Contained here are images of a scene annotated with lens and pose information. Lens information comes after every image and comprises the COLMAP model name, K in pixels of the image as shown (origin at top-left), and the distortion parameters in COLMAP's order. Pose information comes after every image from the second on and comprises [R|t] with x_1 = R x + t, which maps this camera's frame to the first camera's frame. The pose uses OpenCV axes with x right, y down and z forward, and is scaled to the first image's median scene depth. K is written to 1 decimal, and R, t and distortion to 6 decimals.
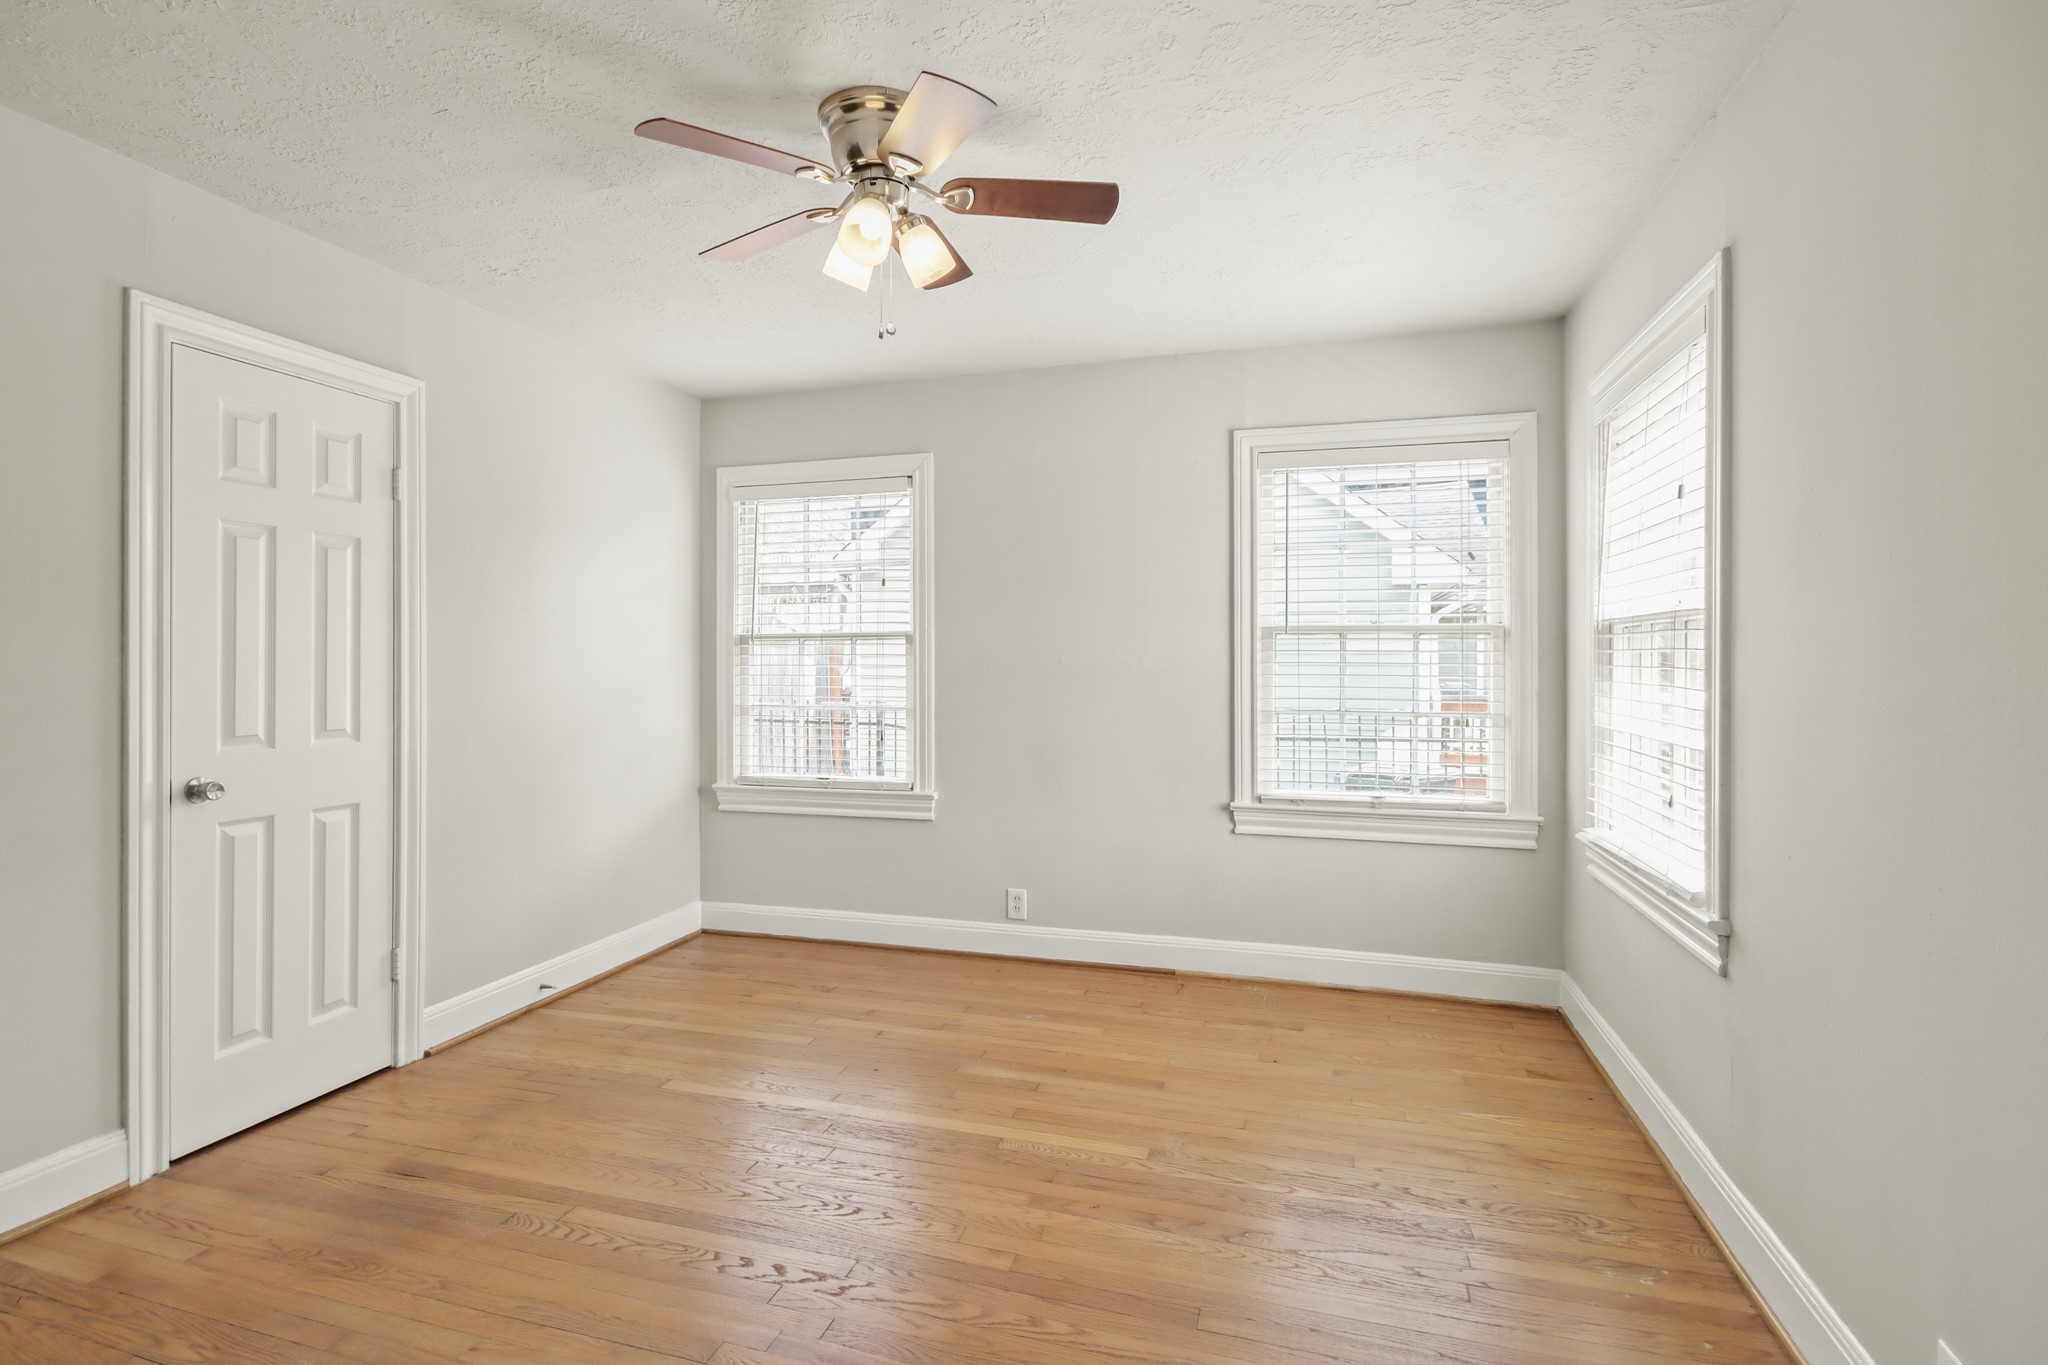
lens RADIAL K [[936.4, 0, 1068.3], [0, 936.4, 656.1], [0, 0, 1]] dist [0.003668, 0.000138]
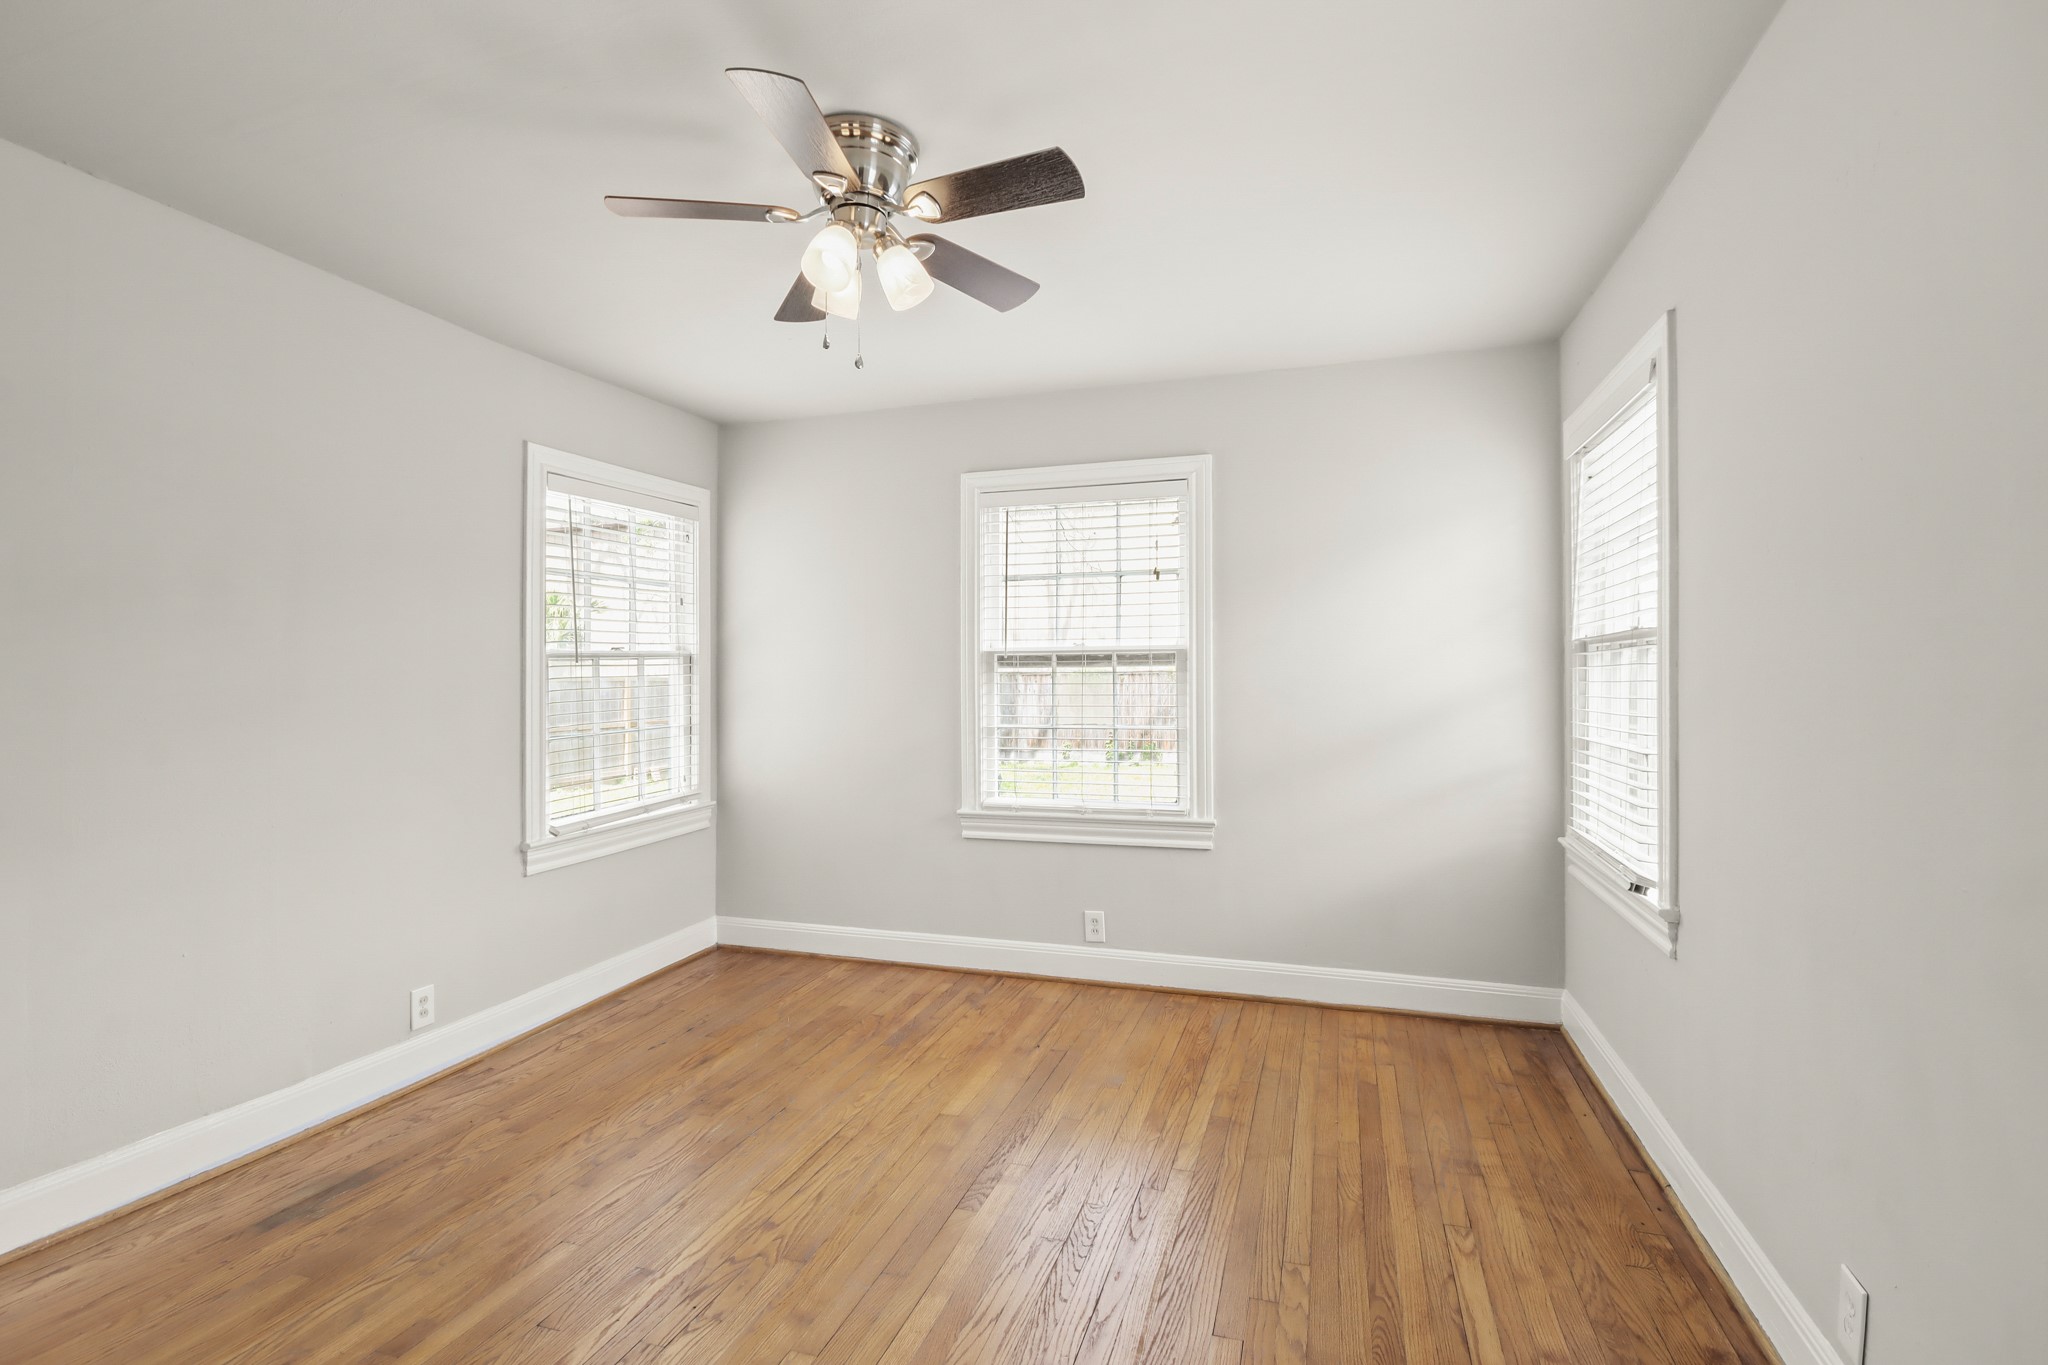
lens RADIAL K [[936.4, 0, 1027.3], [0, 936.4, 678.2], [0, 0, 1]] dist [0.003668, 0.000138]
pose [[0.999423, -0.003954, -0.033730, -0.274998], [0.004146, 0.999975, 0.005648, -0.001316], [0.033707, -0.005785, 0.999415, 0.060925]]
